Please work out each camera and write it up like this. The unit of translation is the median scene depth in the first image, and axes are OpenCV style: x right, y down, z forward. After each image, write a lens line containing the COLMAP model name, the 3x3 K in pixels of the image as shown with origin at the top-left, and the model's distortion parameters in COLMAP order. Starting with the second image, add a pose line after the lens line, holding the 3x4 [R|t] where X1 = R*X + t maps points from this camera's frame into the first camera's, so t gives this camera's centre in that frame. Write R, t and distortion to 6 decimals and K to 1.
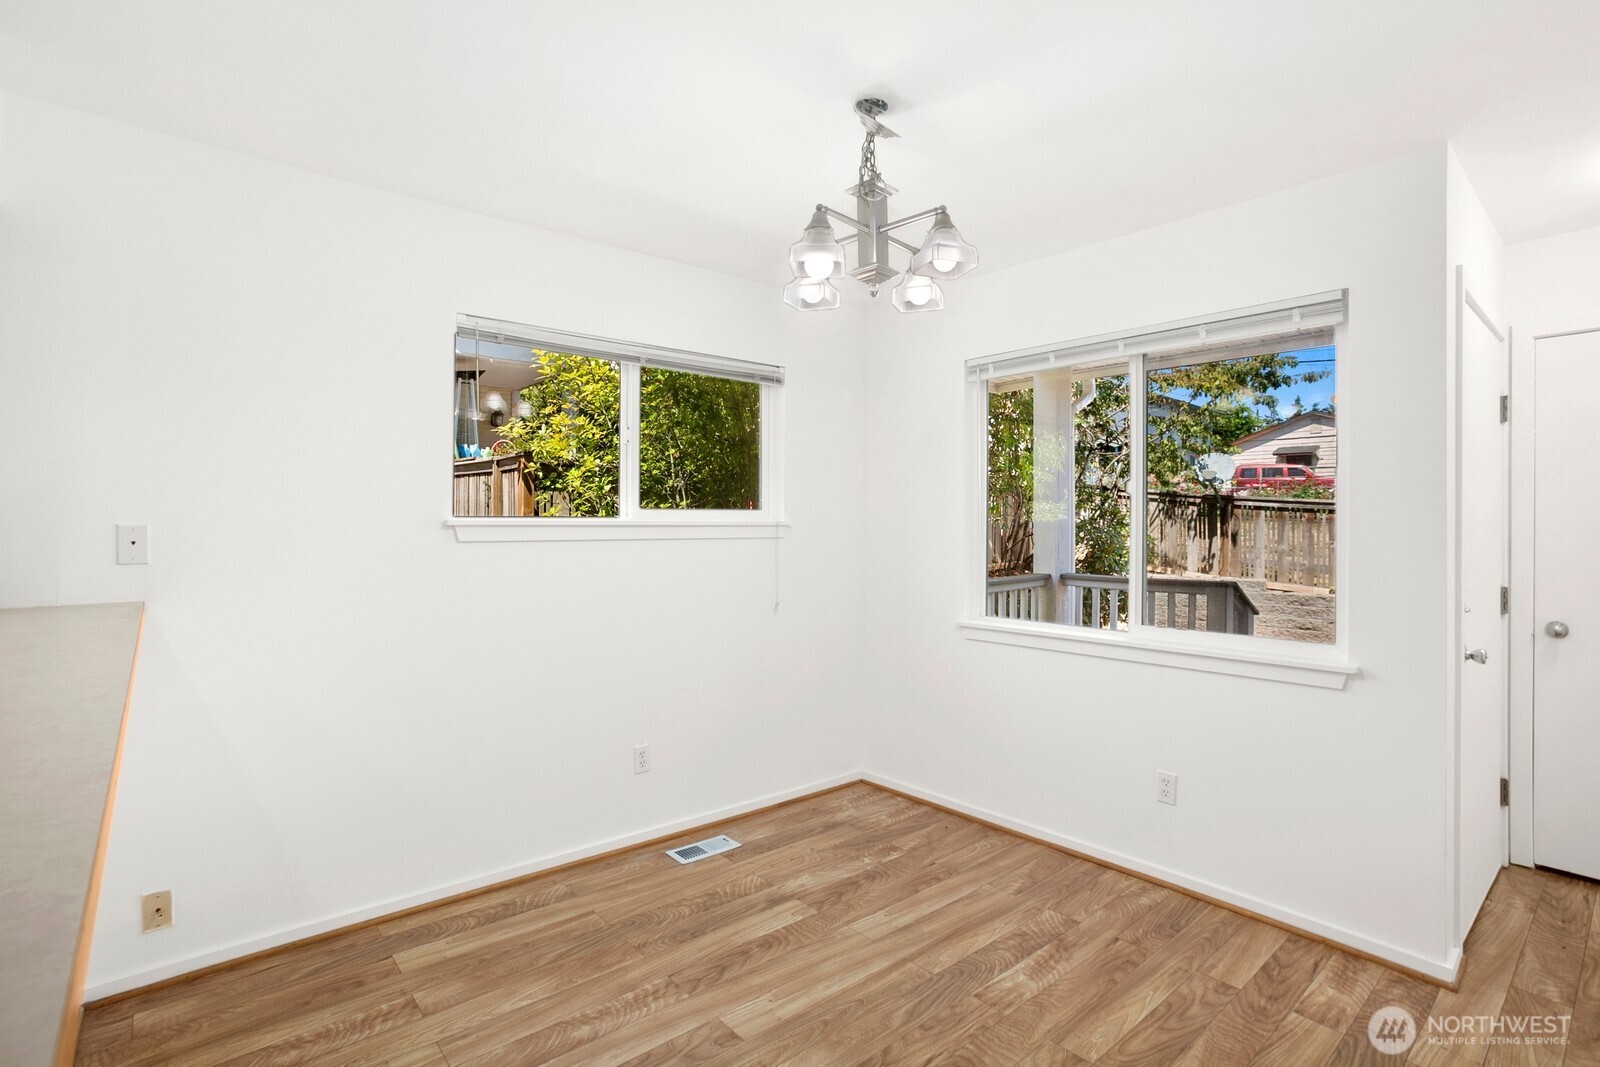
lens RADIAL K [[775.8, 0, 816.5], [0, 775.8, 521.7], [0, 0, 1]] dist [-0.041470, 0.017241]
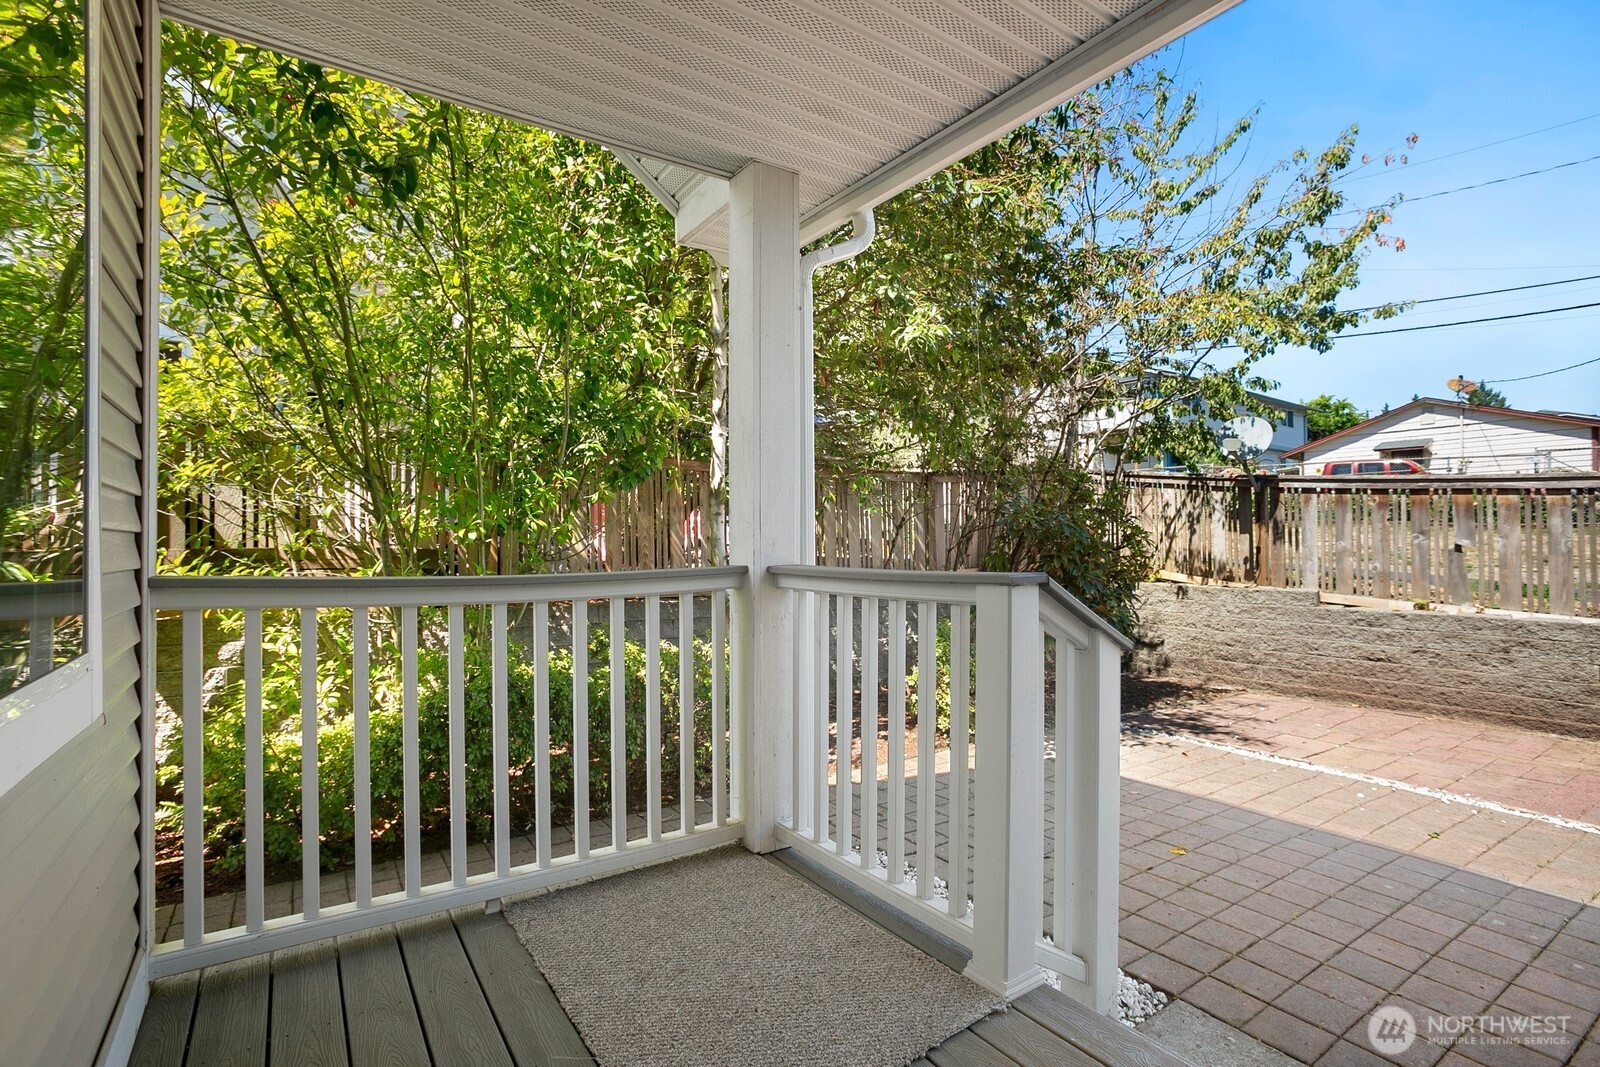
lens RADIAL K [[775.8, 0, 784.7], [0, 775.8, 529.7], [0, 0, 1]] dist [-0.041470, 0.017241]
pose [[0.991433, -0.002626, -0.130587, 0.770683], [0.002184, 0.999991, -0.003532, 0.088394], [0.130595, 0.003216, 0.991431, 0.940815]]
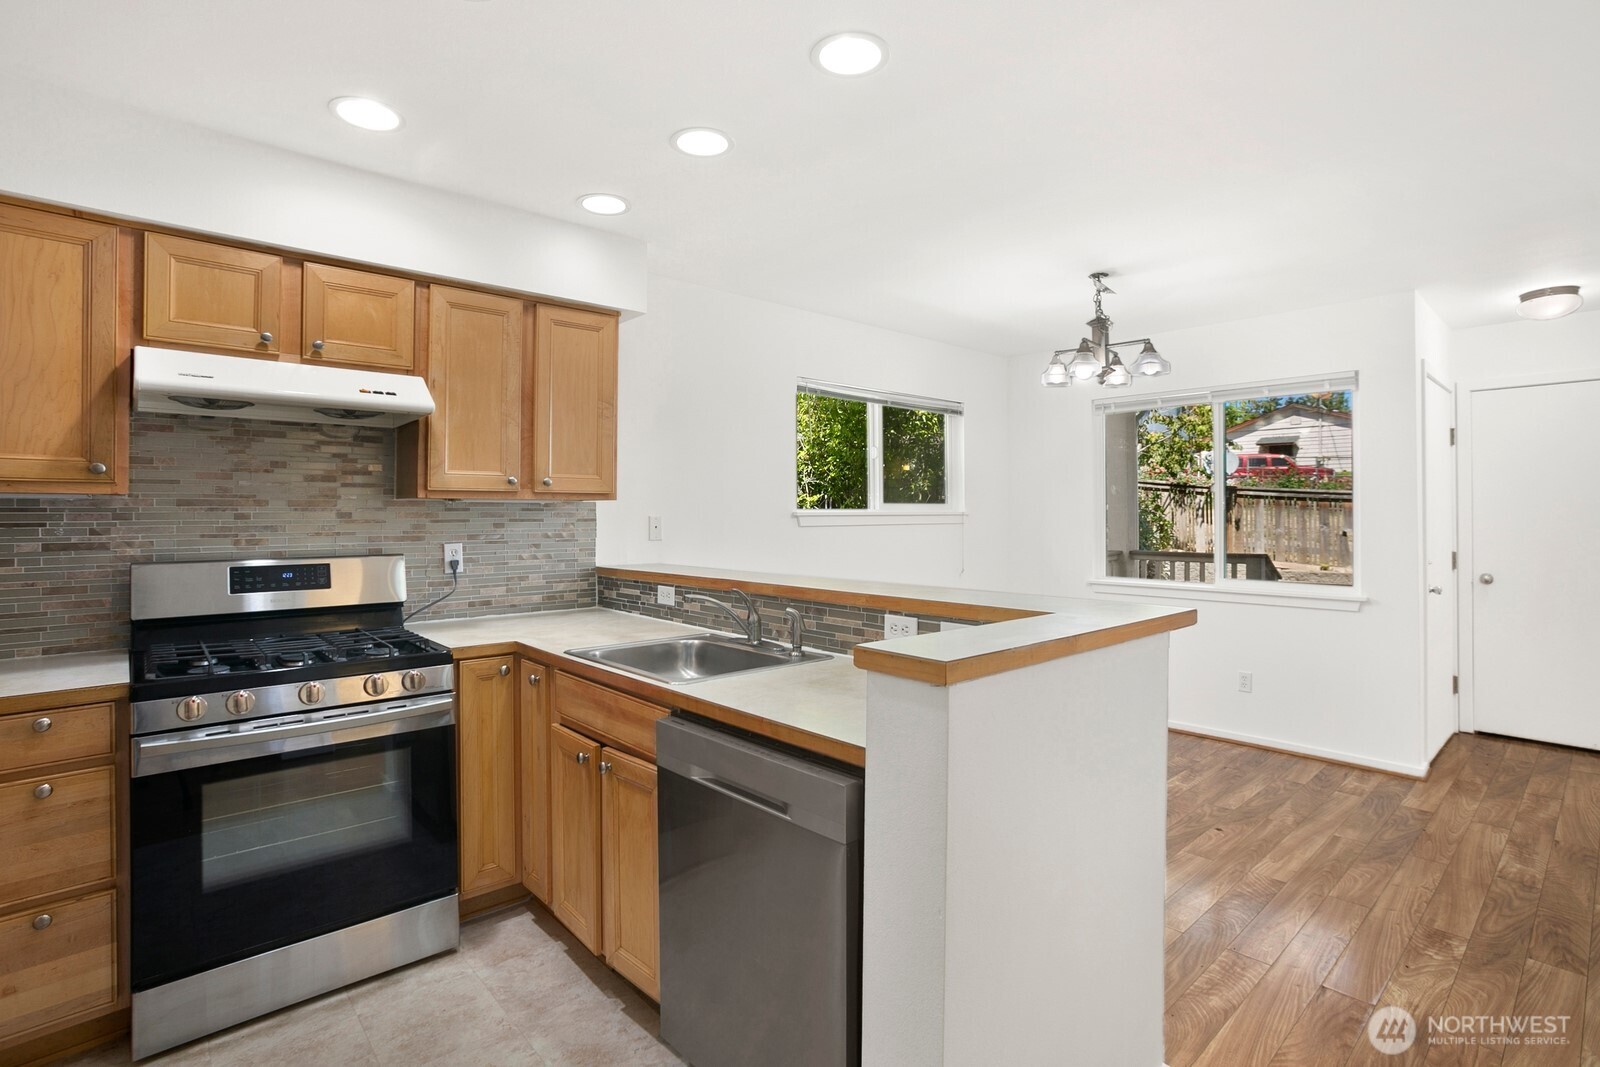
lens RADIAL K [[775.8, 0, 836.1], [0, 775.8, 504.2], [0, 0, 1]] dist [-0.041470, 0.017241]
pose [[0.999165, -0.005453, 0.040498, -0.445793], [0.005802, 0.999947, -0.008489, -0.004969], [-0.040449, 0.008717, 0.999144, -0.537831]]
